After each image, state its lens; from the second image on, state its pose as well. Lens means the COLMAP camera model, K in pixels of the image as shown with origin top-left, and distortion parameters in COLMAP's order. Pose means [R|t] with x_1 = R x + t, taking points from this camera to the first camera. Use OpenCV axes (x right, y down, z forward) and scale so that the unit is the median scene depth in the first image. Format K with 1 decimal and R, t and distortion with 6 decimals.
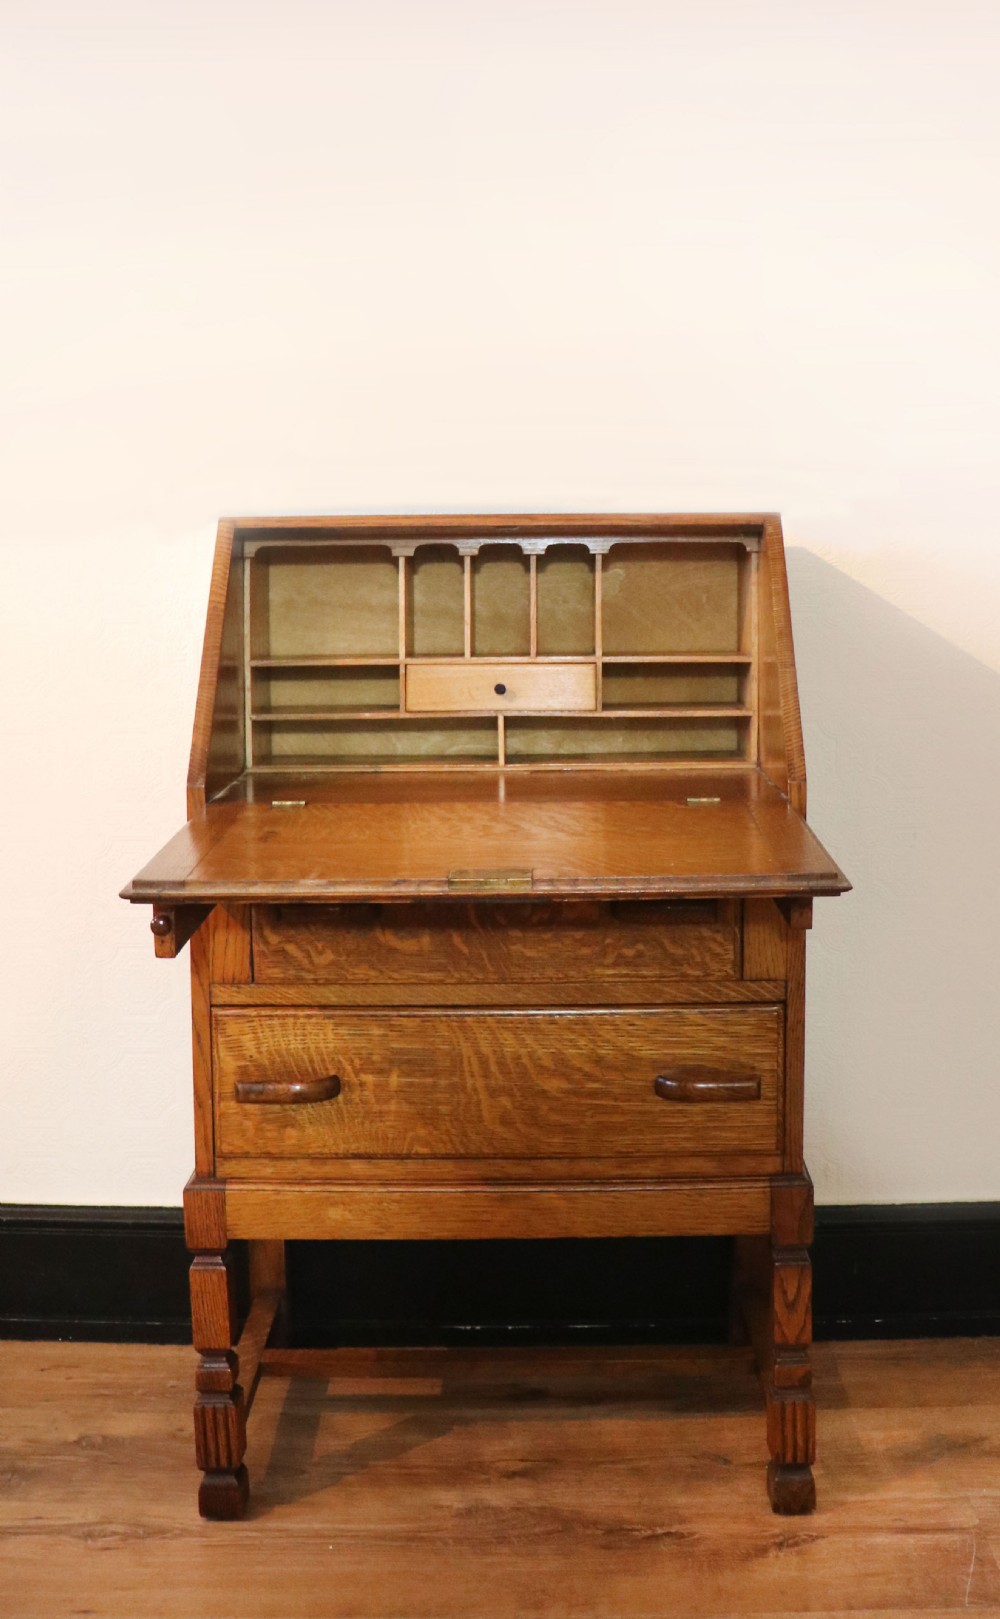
lens RADIAL K [[1835.3, 0, 556.4], [0, 1835.3, 634.6], [0, 0, 1]] dist [-0.189332, 0.156052]
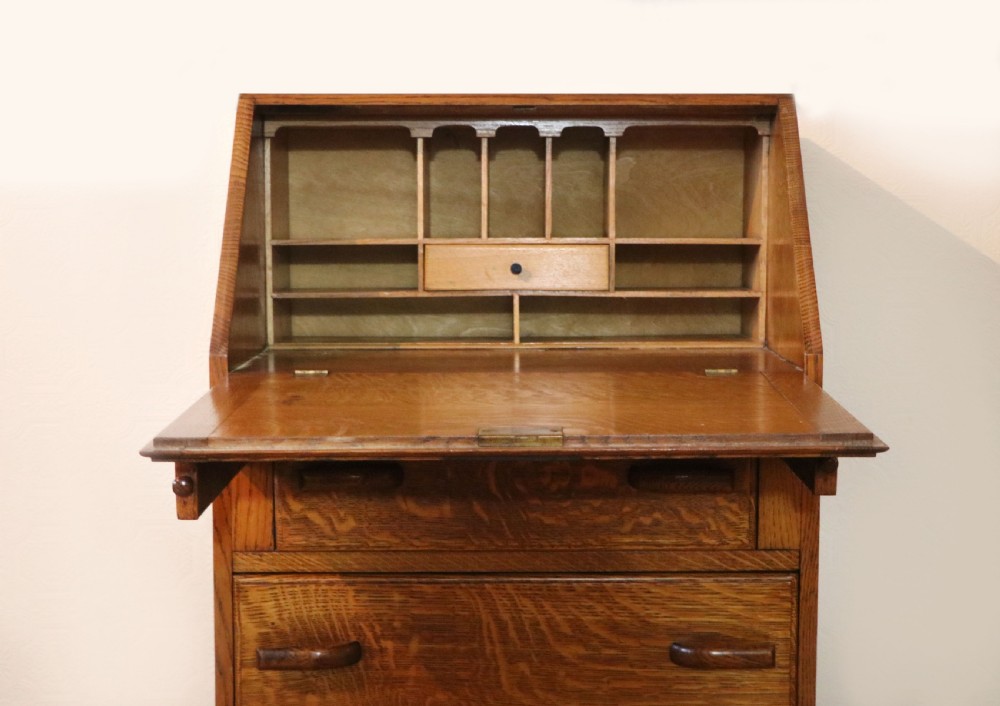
lens RADIAL K [[1600.3, 0, 536.2], [0, 1600.3, 394.7], [0, 0, 1]] dist [0.017564, -0.003246]
pose [[0.999974, 0.006099, 0.003874, -0.025370], [-0.006364, 0.997351, 0.072459, 0.039362], [-0.003422, -0.072482, 0.997364, 0.113236]]
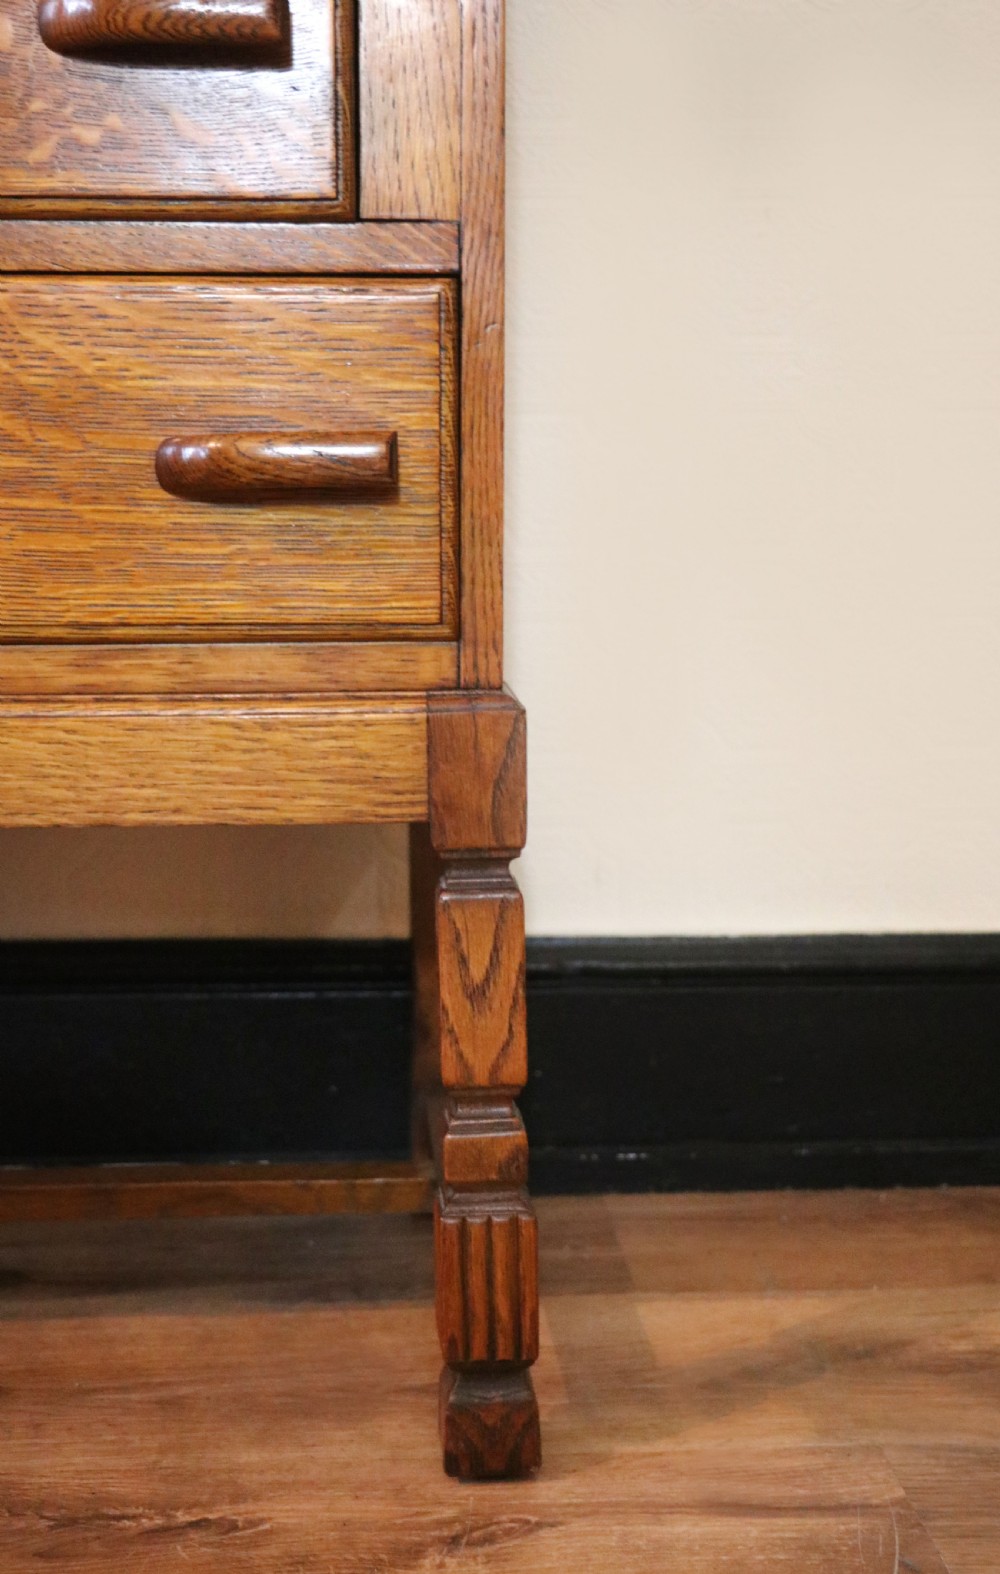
lens RADIAL K [[2151.8, 0, 506.2], [0, 2151.8, 810.9], [0, 0, 1]] dist [-0.052726, 0.370990]
pose [[0.997836, -0.000699, 0.065741, 0.103742], [-0.005102, 0.996105, 0.088027, 0.285118], [-0.065546, -0.088172, 0.993946, 0.477806]]
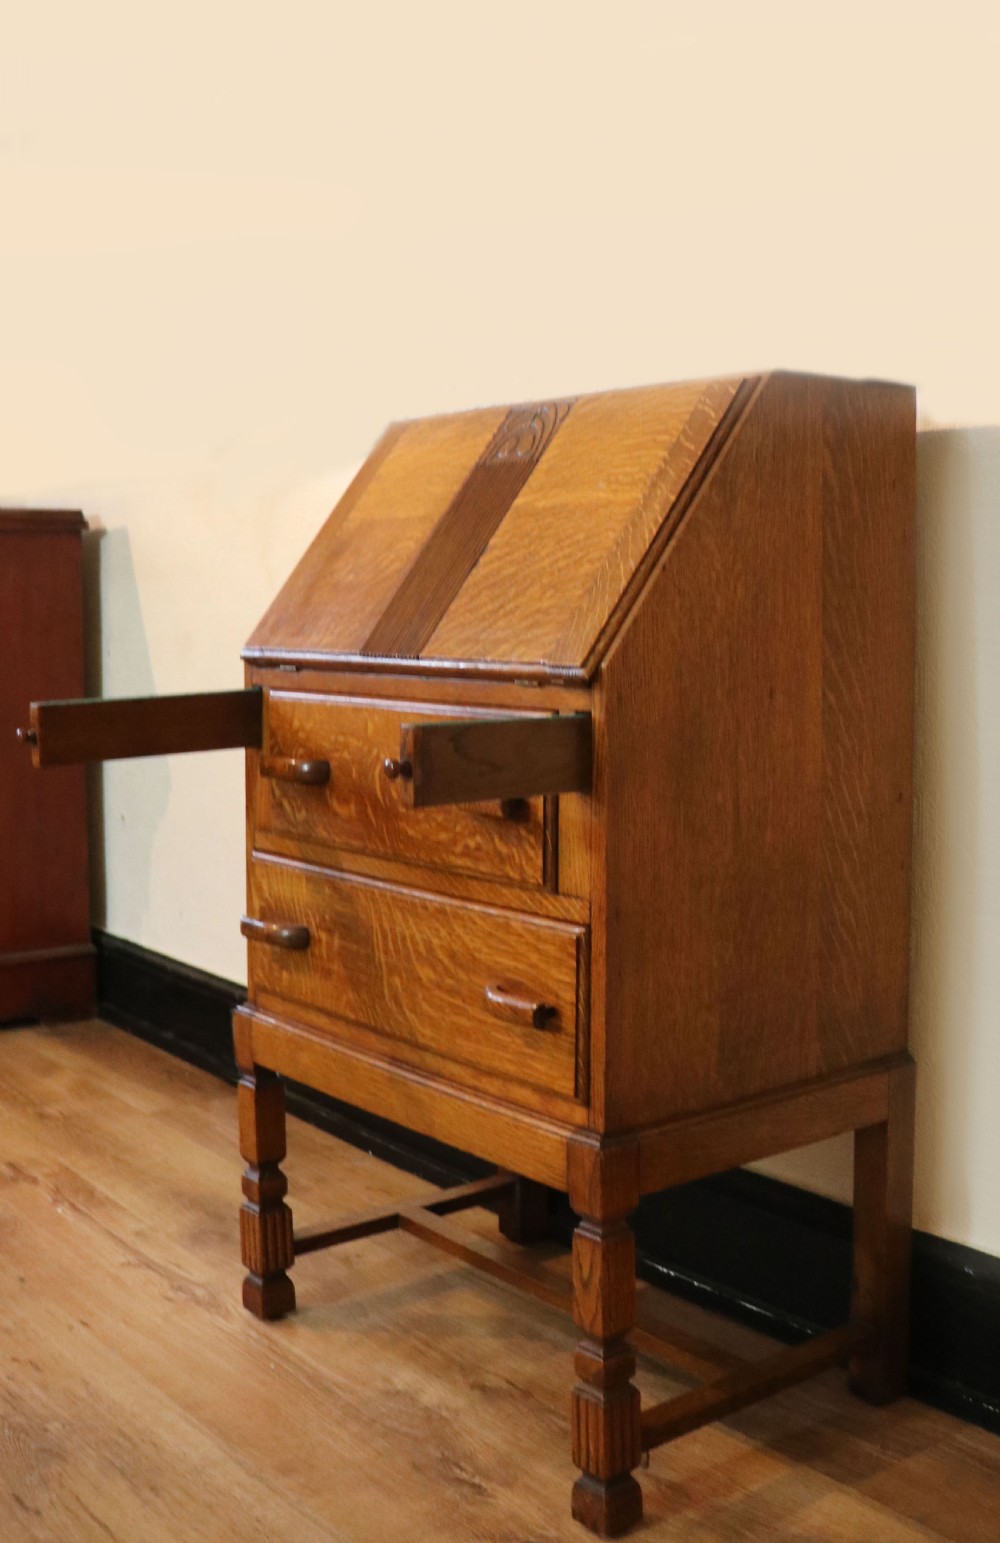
lens RADIAL K [[1708.0, 0, 547.0], [0, 1708.0, 676.8], [0, 0, 1]] dist [-0.205134, 0.195215]
pose [[0.630808, 0.044940, -0.774636, 0.728348], [-0.044028, 0.998786, 0.022091, 0.068196], [0.774689, 0.020170, 0.632021, 0.477669]]
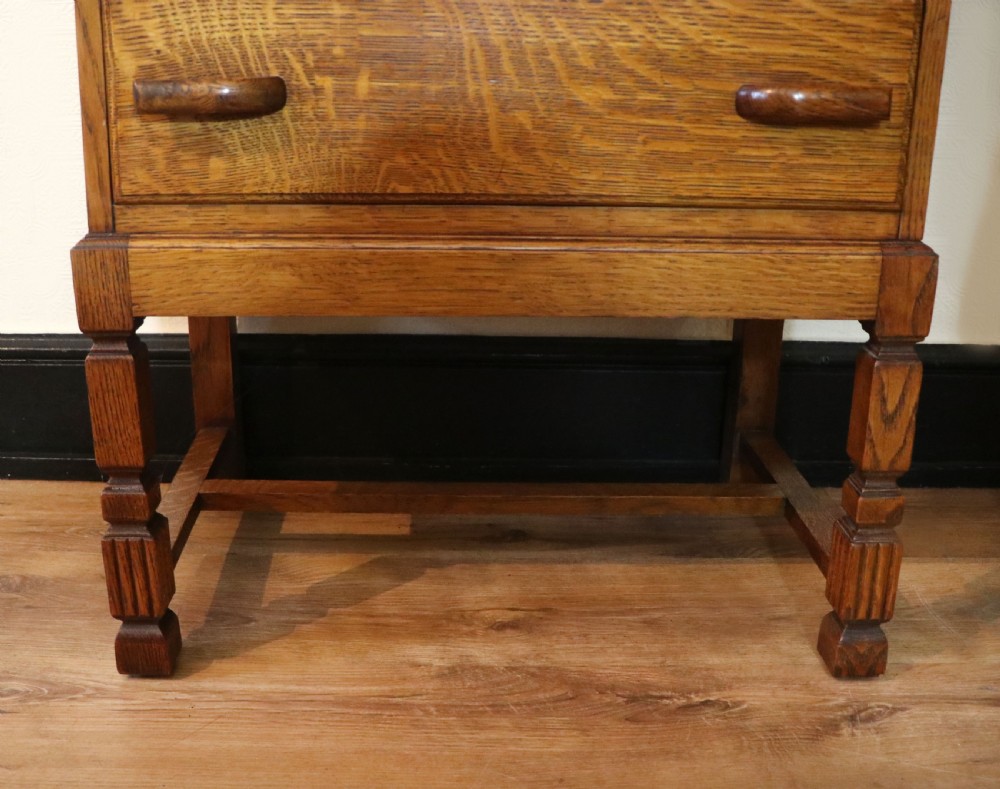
lens RADIAL K [[1182.1, 0, 429.4], [0, 1182.1, 426.9], [0, 0, 1]] dist [-0.197306, 0.171488]
pose [[0.999744, 0.016274, -0.015732, -0.054961], [-0.011008, 0.956875, 0.290290, 0.241360], [0.019778, -0.290043, 0.956809, 0.535009]]
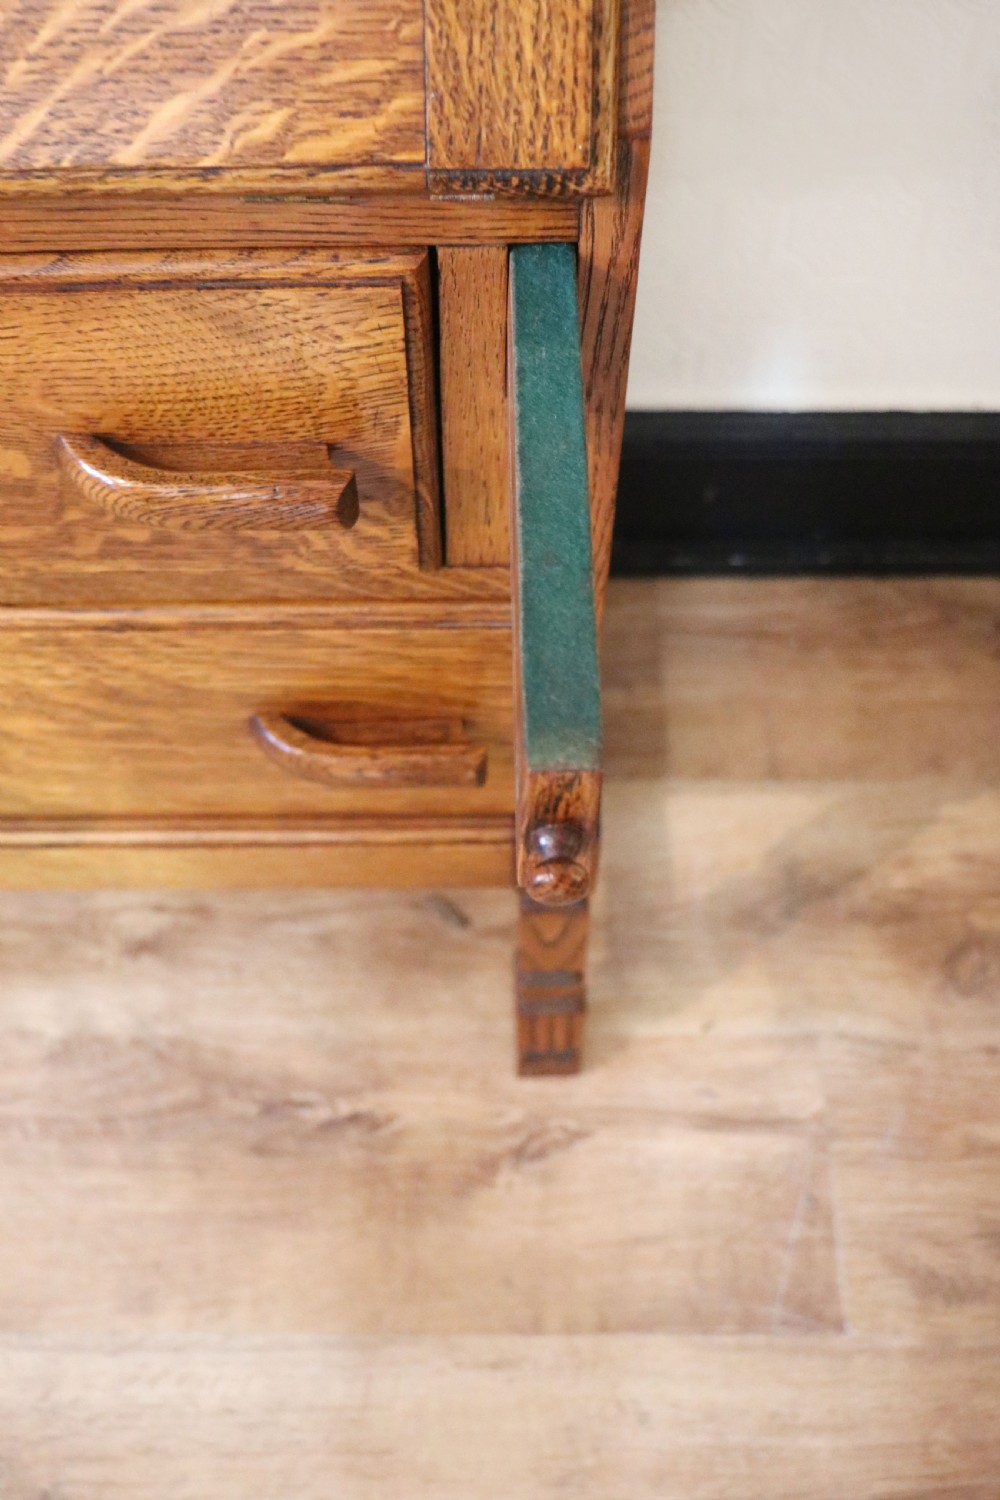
lens RADIAL K [[1610.5, 0, 474.5], [0, 1610.5, 748.8], [0, 0, 1]] dist [-0.139653, 0.179716]
pose [[0.999997, 0.001367, -0.001812, 0.109382], [0.000761, 0.550336, 0.834943, -0.073787], [0.002138, -0.834942, 0.550333, 0.780316]]
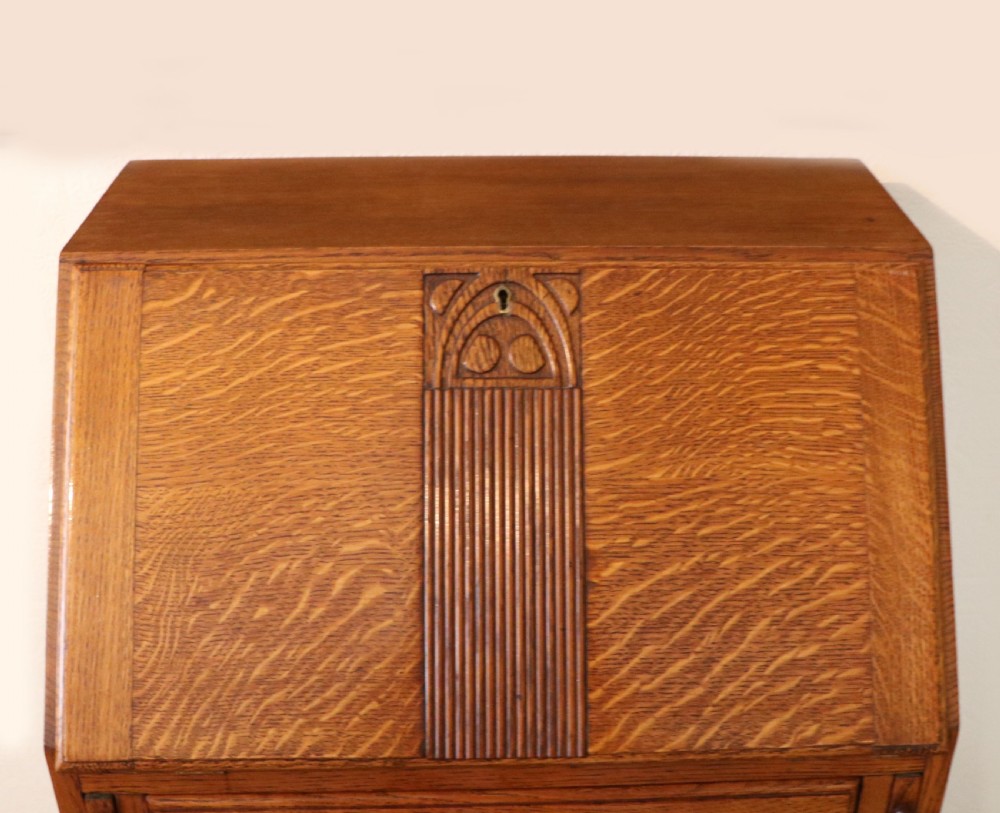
lens RADIAL K [[1352.2, 0, 569.0], [0, 1352.2, 406.5], [0, 0, 1]] dist [-0.169090, 0.103142]
pose [[0.998316, -0.002728, 0.057952, -0.038560], [-0.022740, 0.900566, 0.434124, -0.241021], [-0.053374, -0.434711, 0.898987, 0.610630]]
